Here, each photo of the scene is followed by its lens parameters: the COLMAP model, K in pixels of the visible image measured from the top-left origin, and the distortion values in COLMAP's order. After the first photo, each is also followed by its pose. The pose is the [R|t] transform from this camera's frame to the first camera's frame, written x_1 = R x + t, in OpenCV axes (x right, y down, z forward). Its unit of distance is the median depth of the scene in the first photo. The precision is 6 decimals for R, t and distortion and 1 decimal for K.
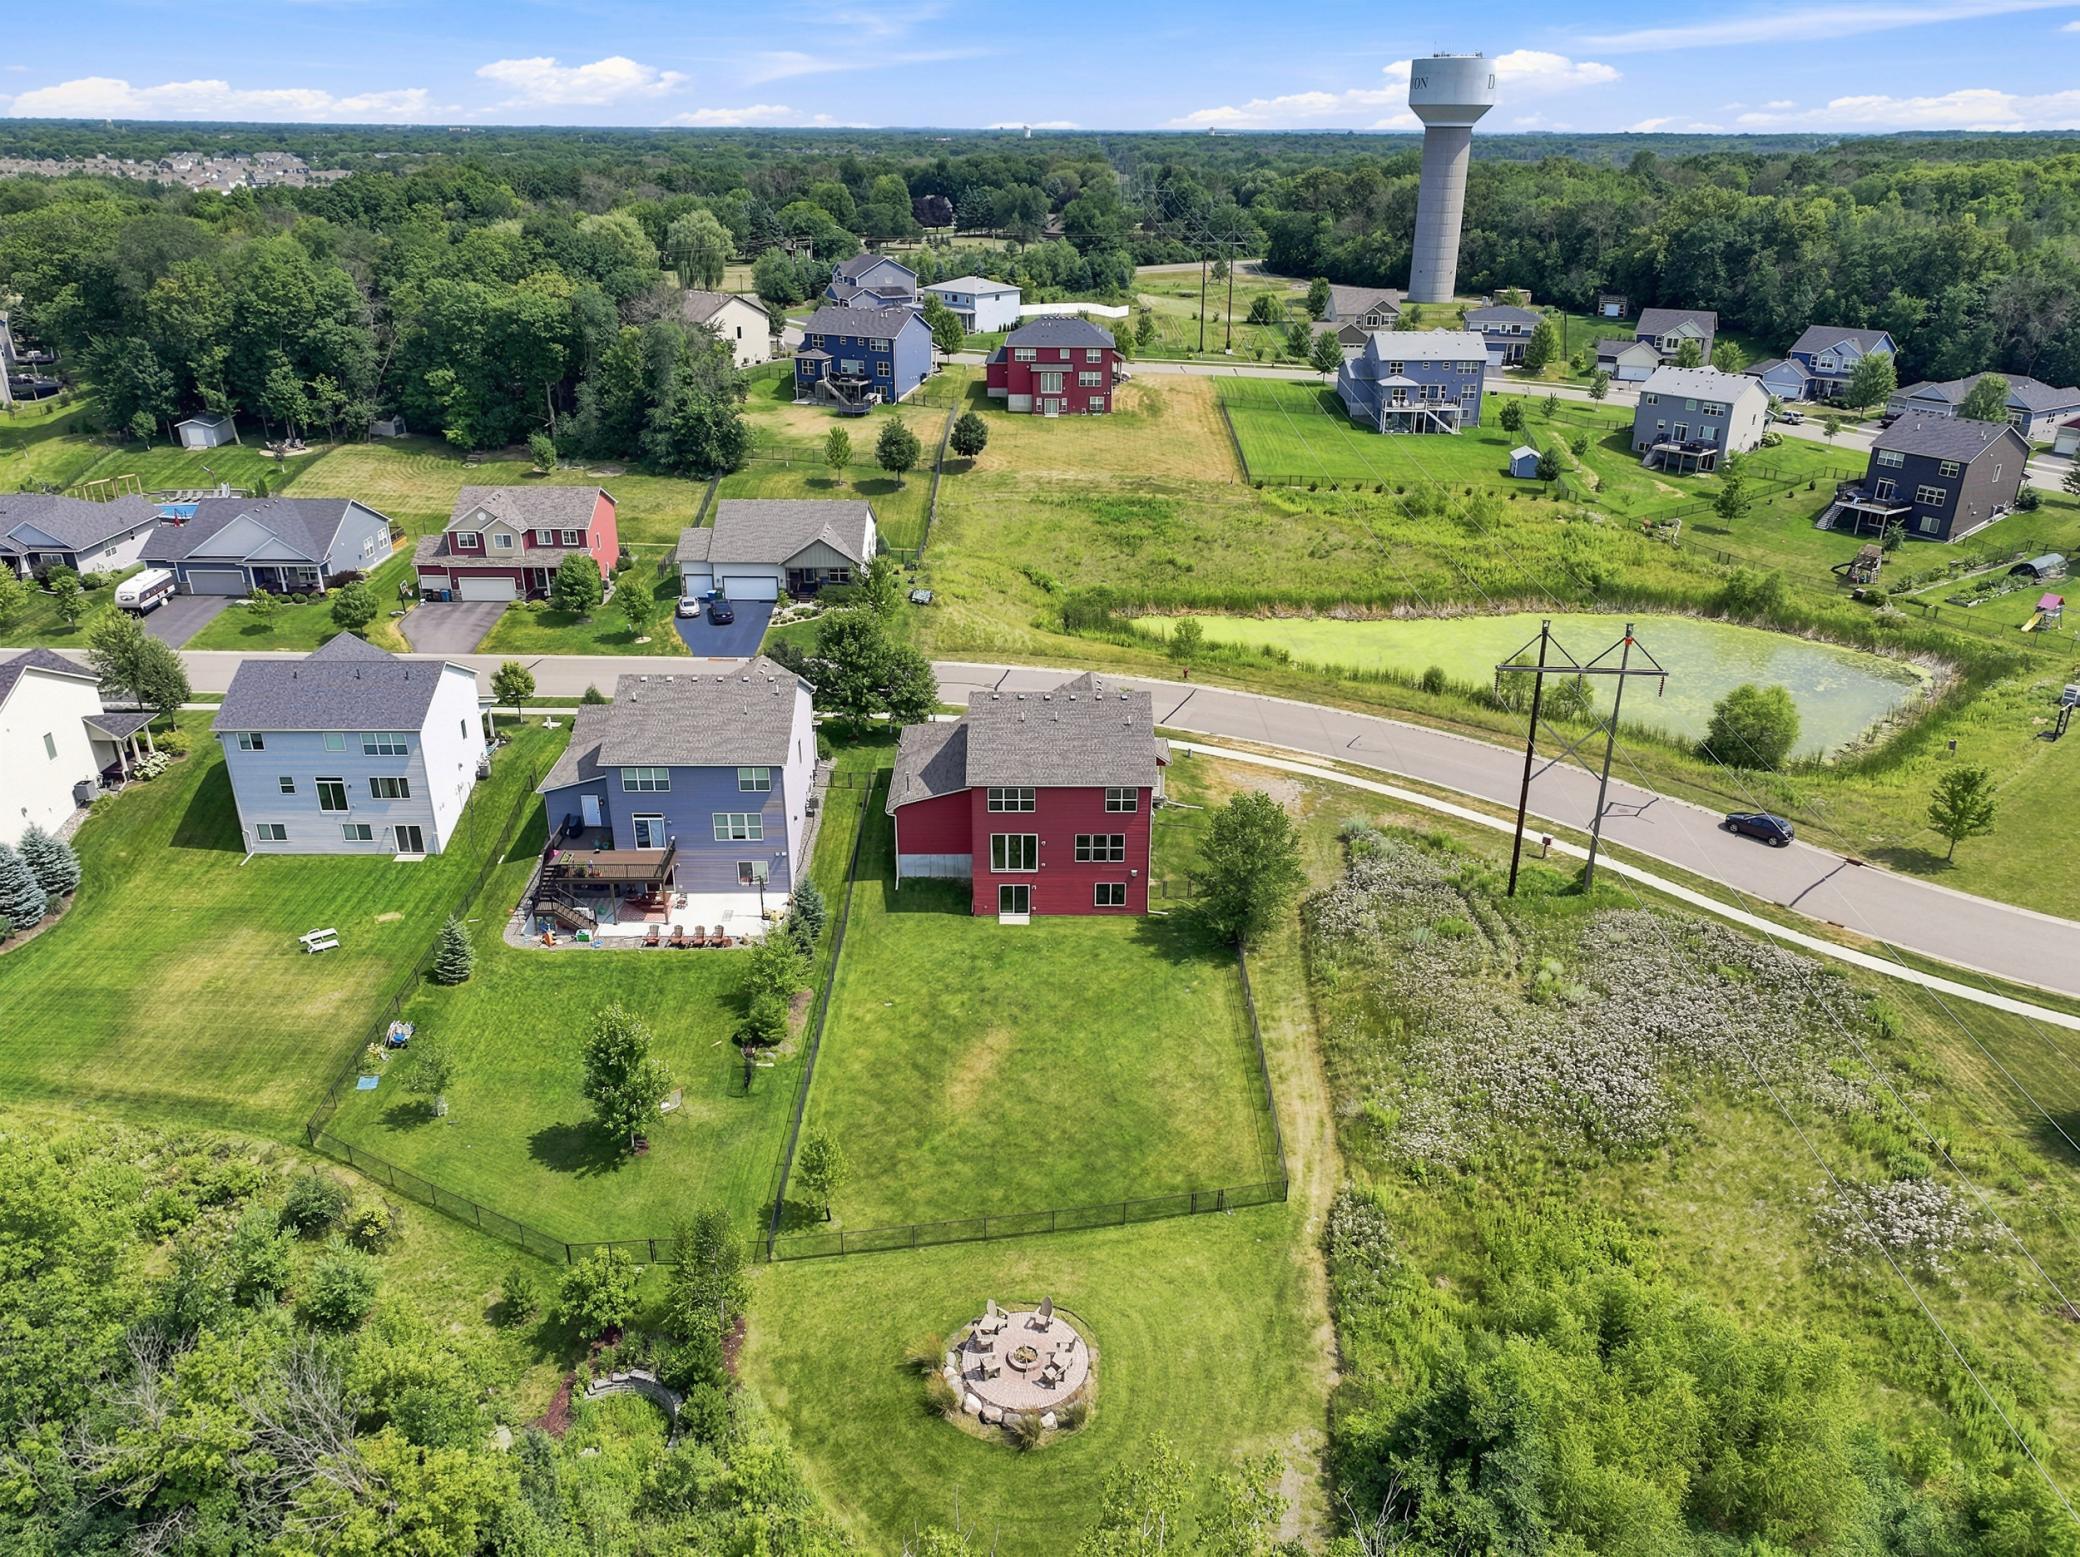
lens RADIAL K [[1453.7, 0, 1040.0], [0, 1453.7, 778.5], [0, 0, 1]] dist [-0.000550, 0.017987]
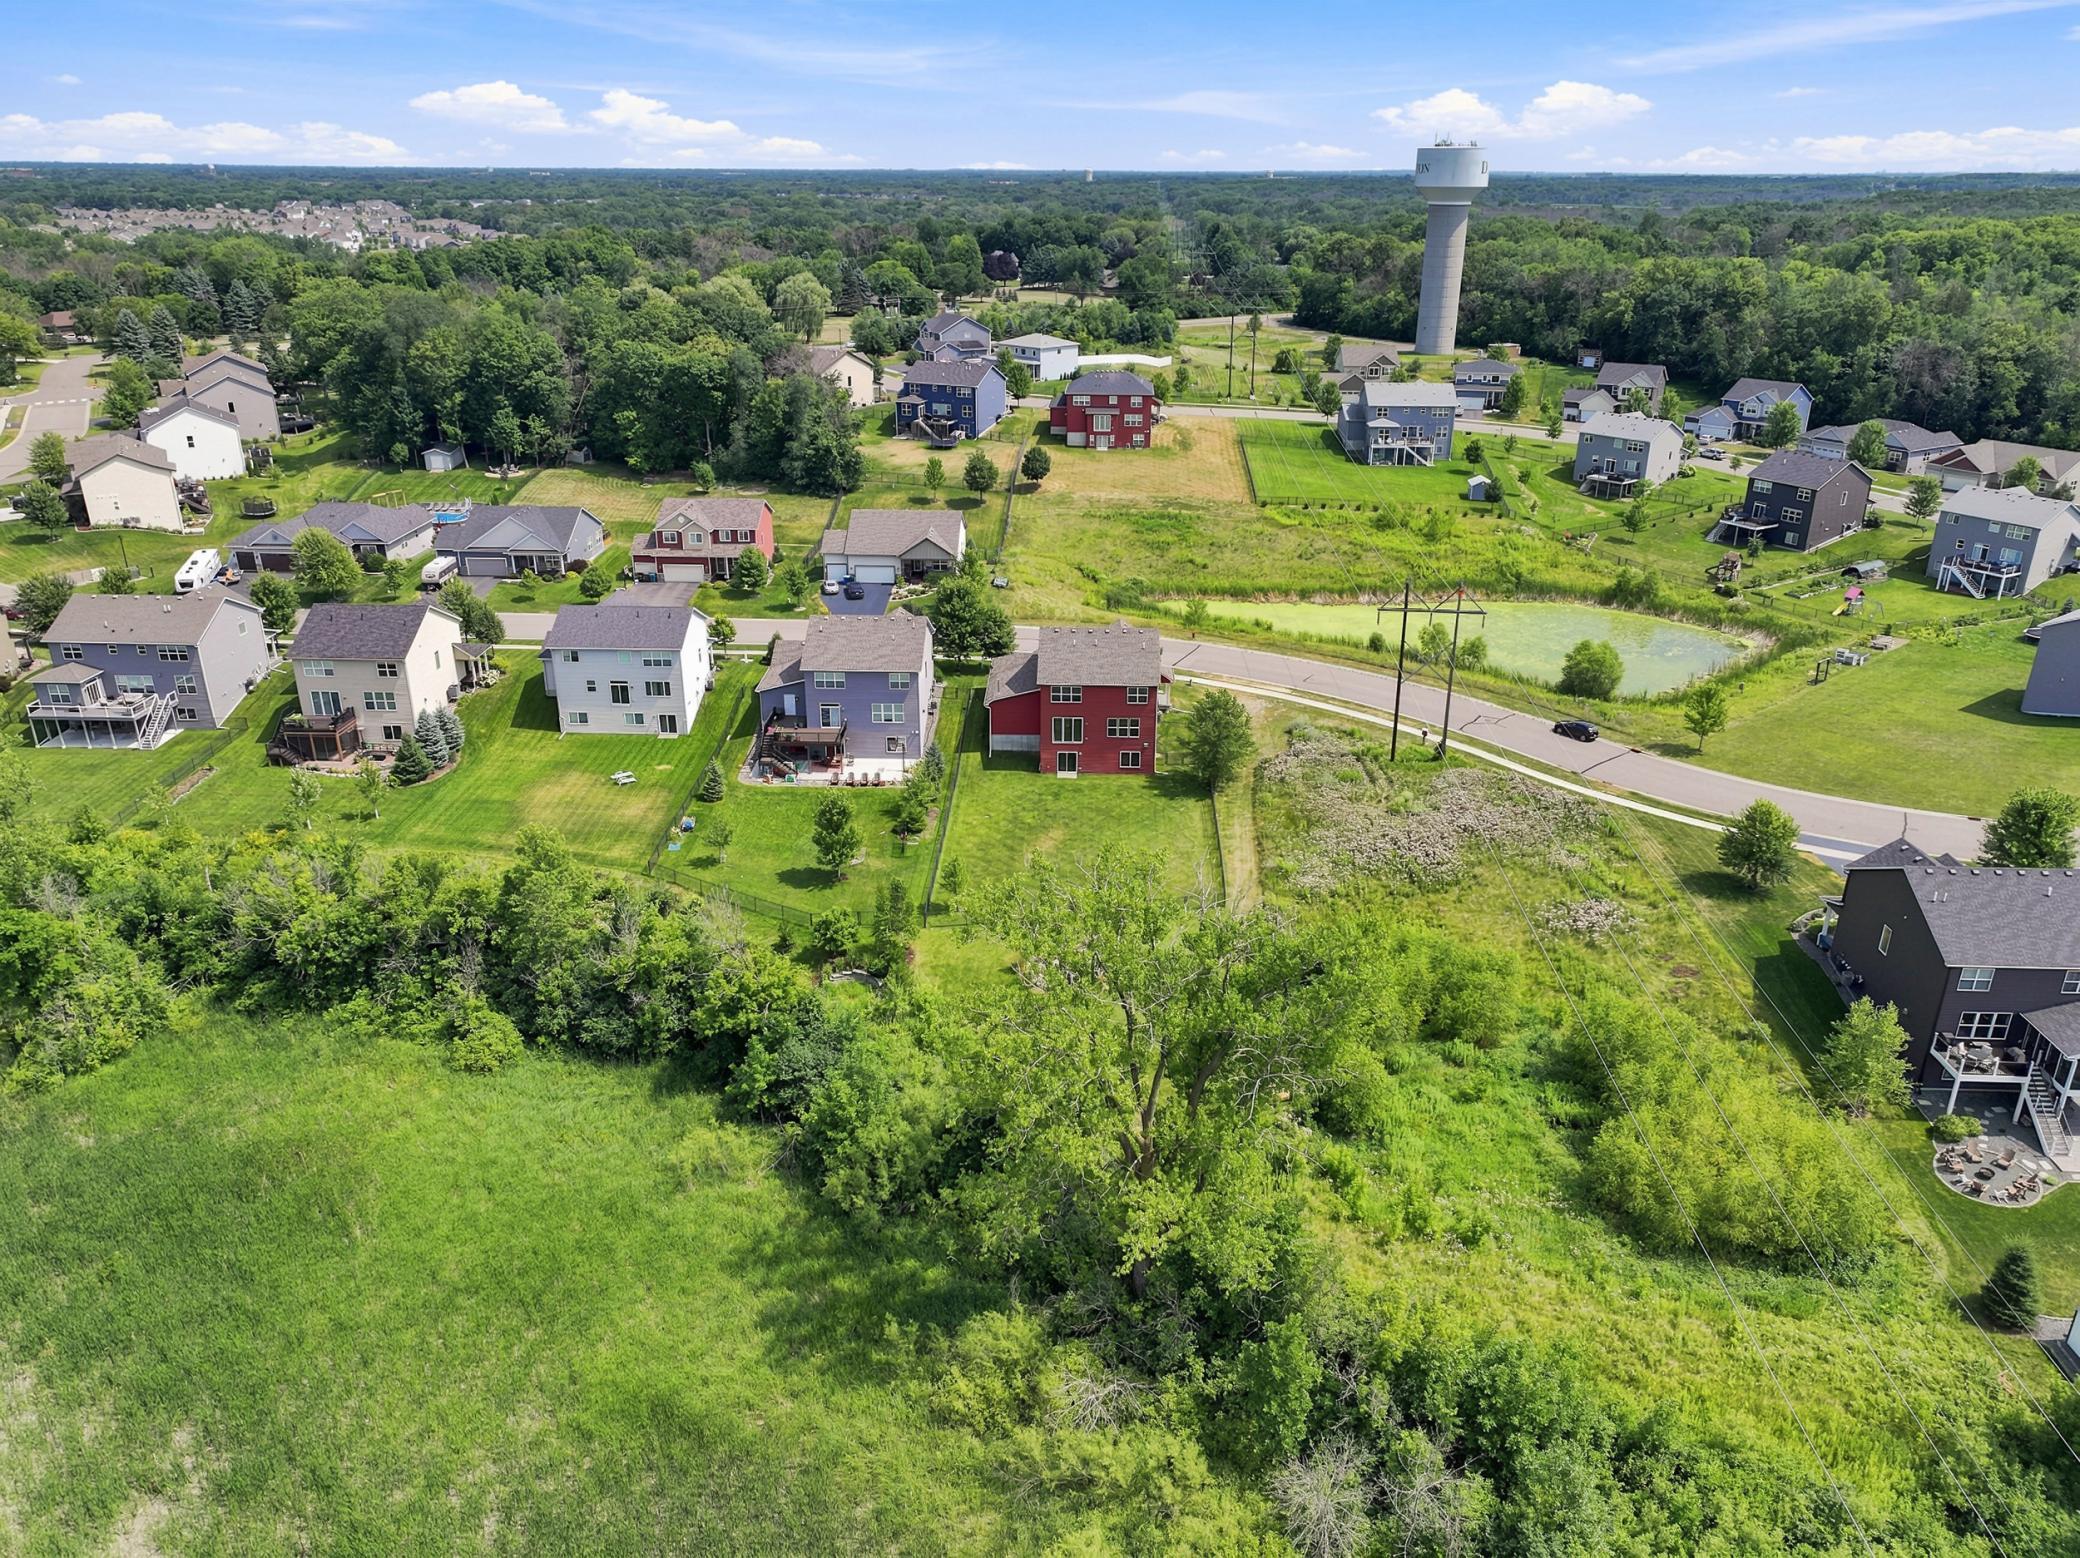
lens RADIAL K [[1451.4, 0, 1041.9], [0, 1451.4, 778.1], [0, 0, 1]] dist [0.008878, 0.000383]
pose [[0.999281, 0.013362, -0.035481, 0.005462], [-0.014187, 0.999632, -0.023112, 0.074729], [0.035159, 0.023598, 0.999103, -0.289889]]
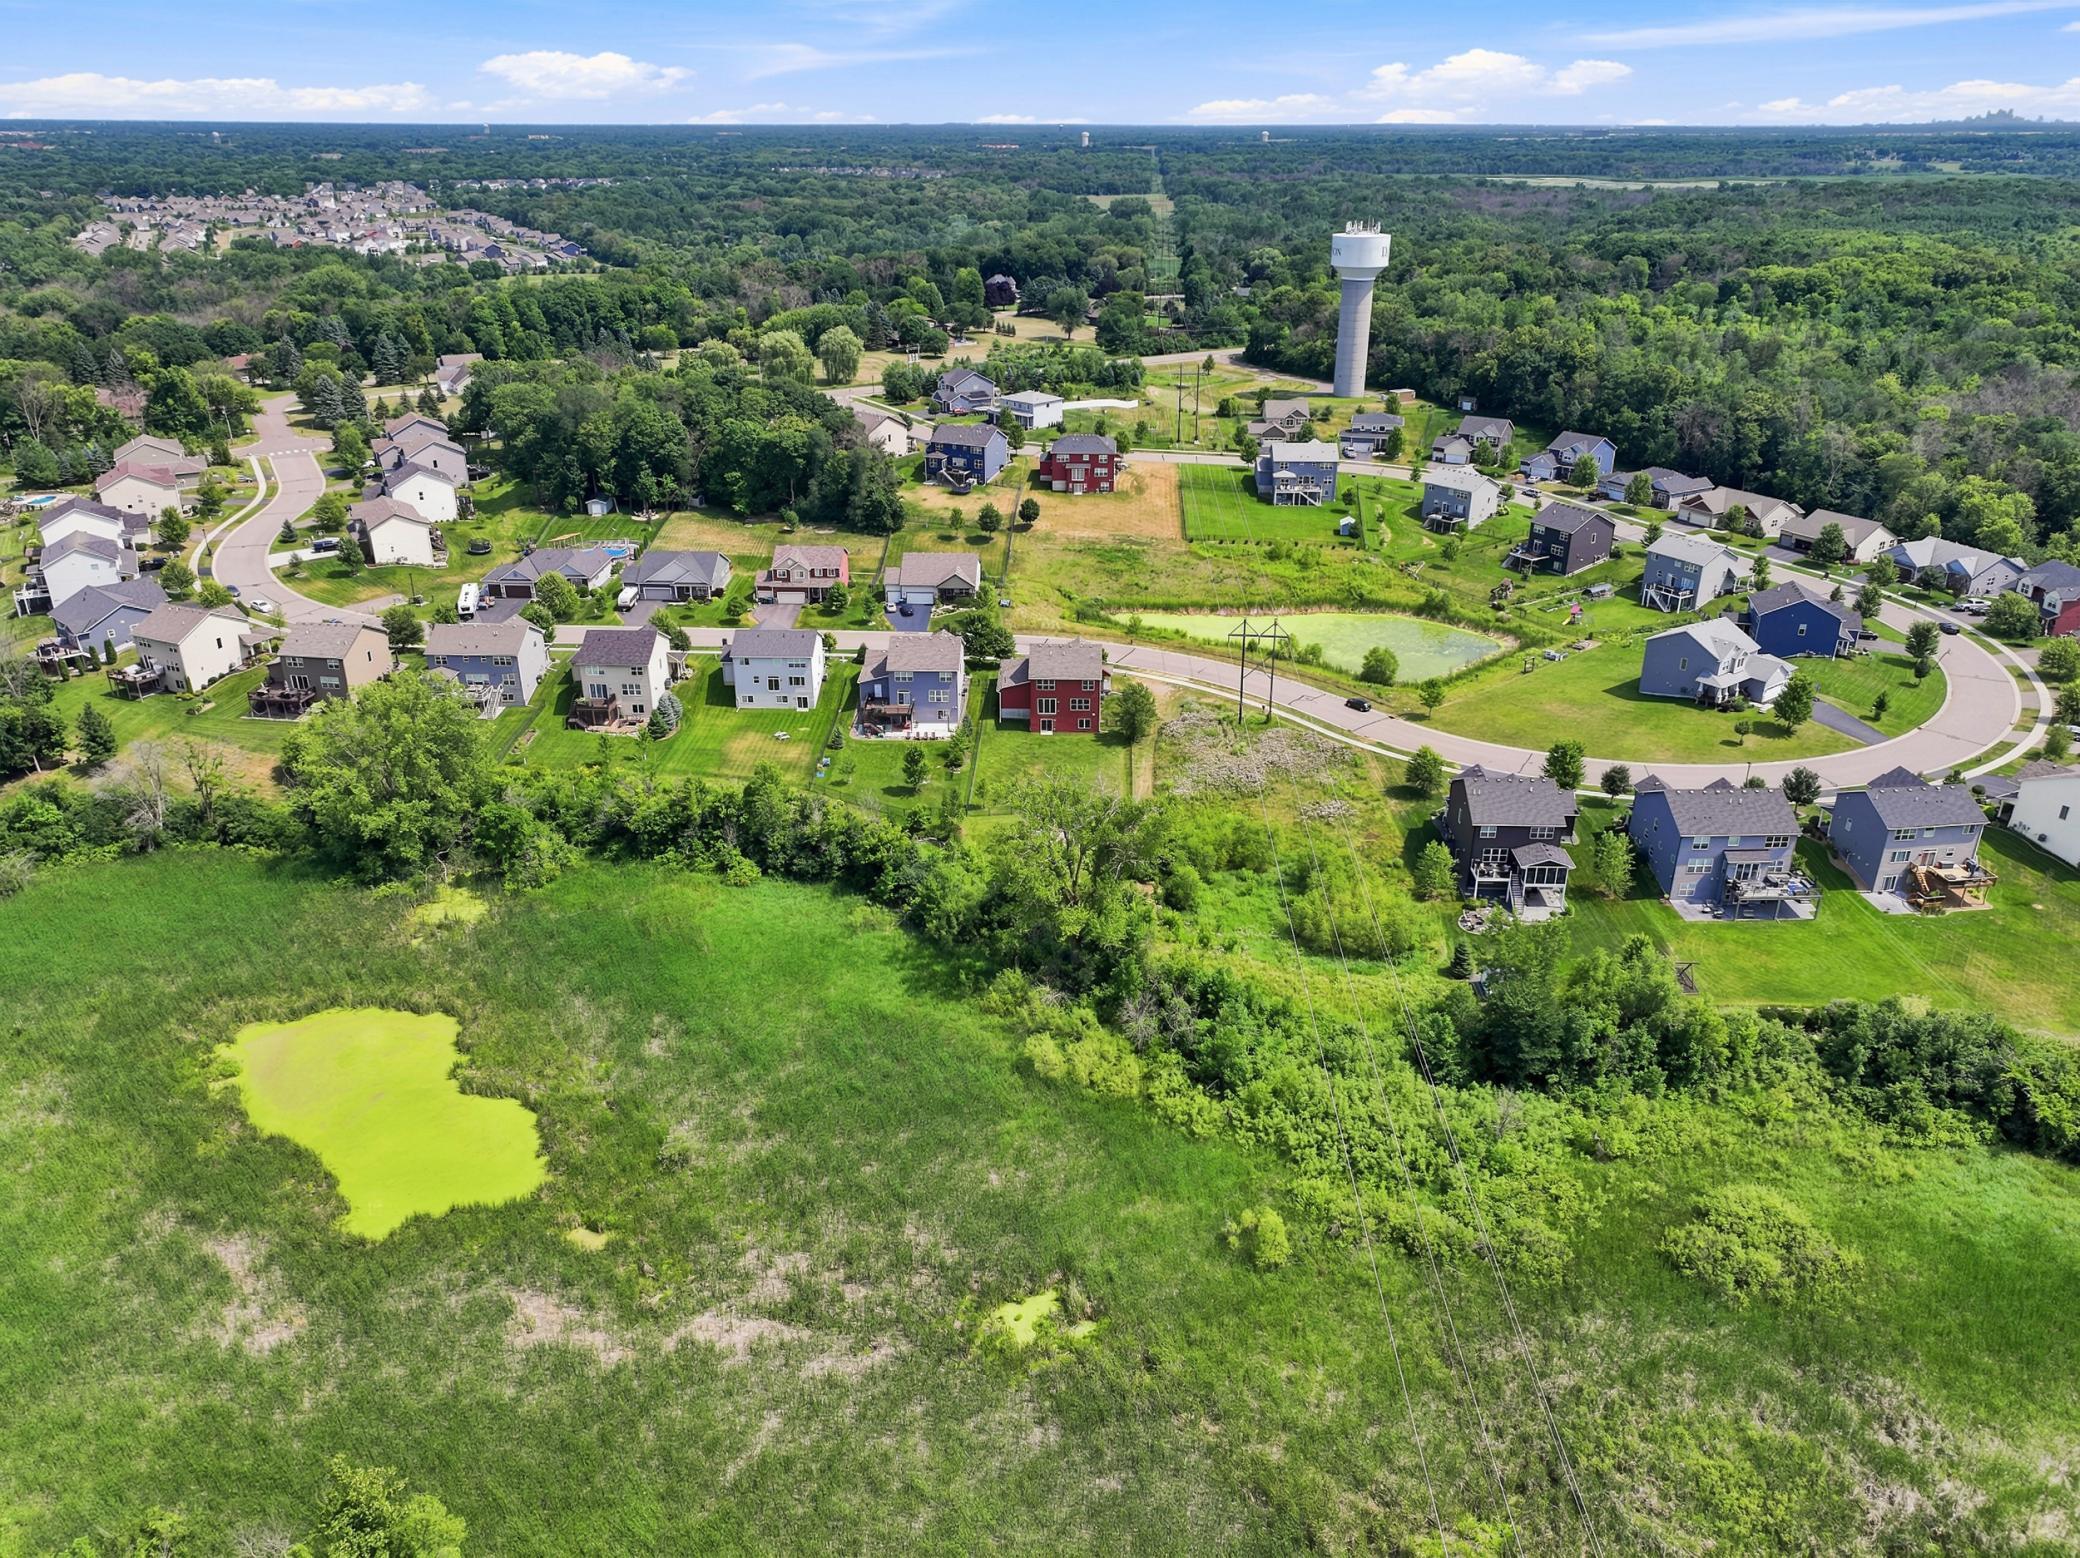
lens RADIAL K [[1453.7, 0, 1040.0], [0, 1453.7, 779.0], [0, 0, 1]] dist [-0.000550, 0.017987]
pose [[0.999308, 0.011222, -0.035470, 0.033964], [-0.011043, 0.999925, 0.005232, 0.090342], [0.035526, -0.004837, 0.999357, -0.850744]]
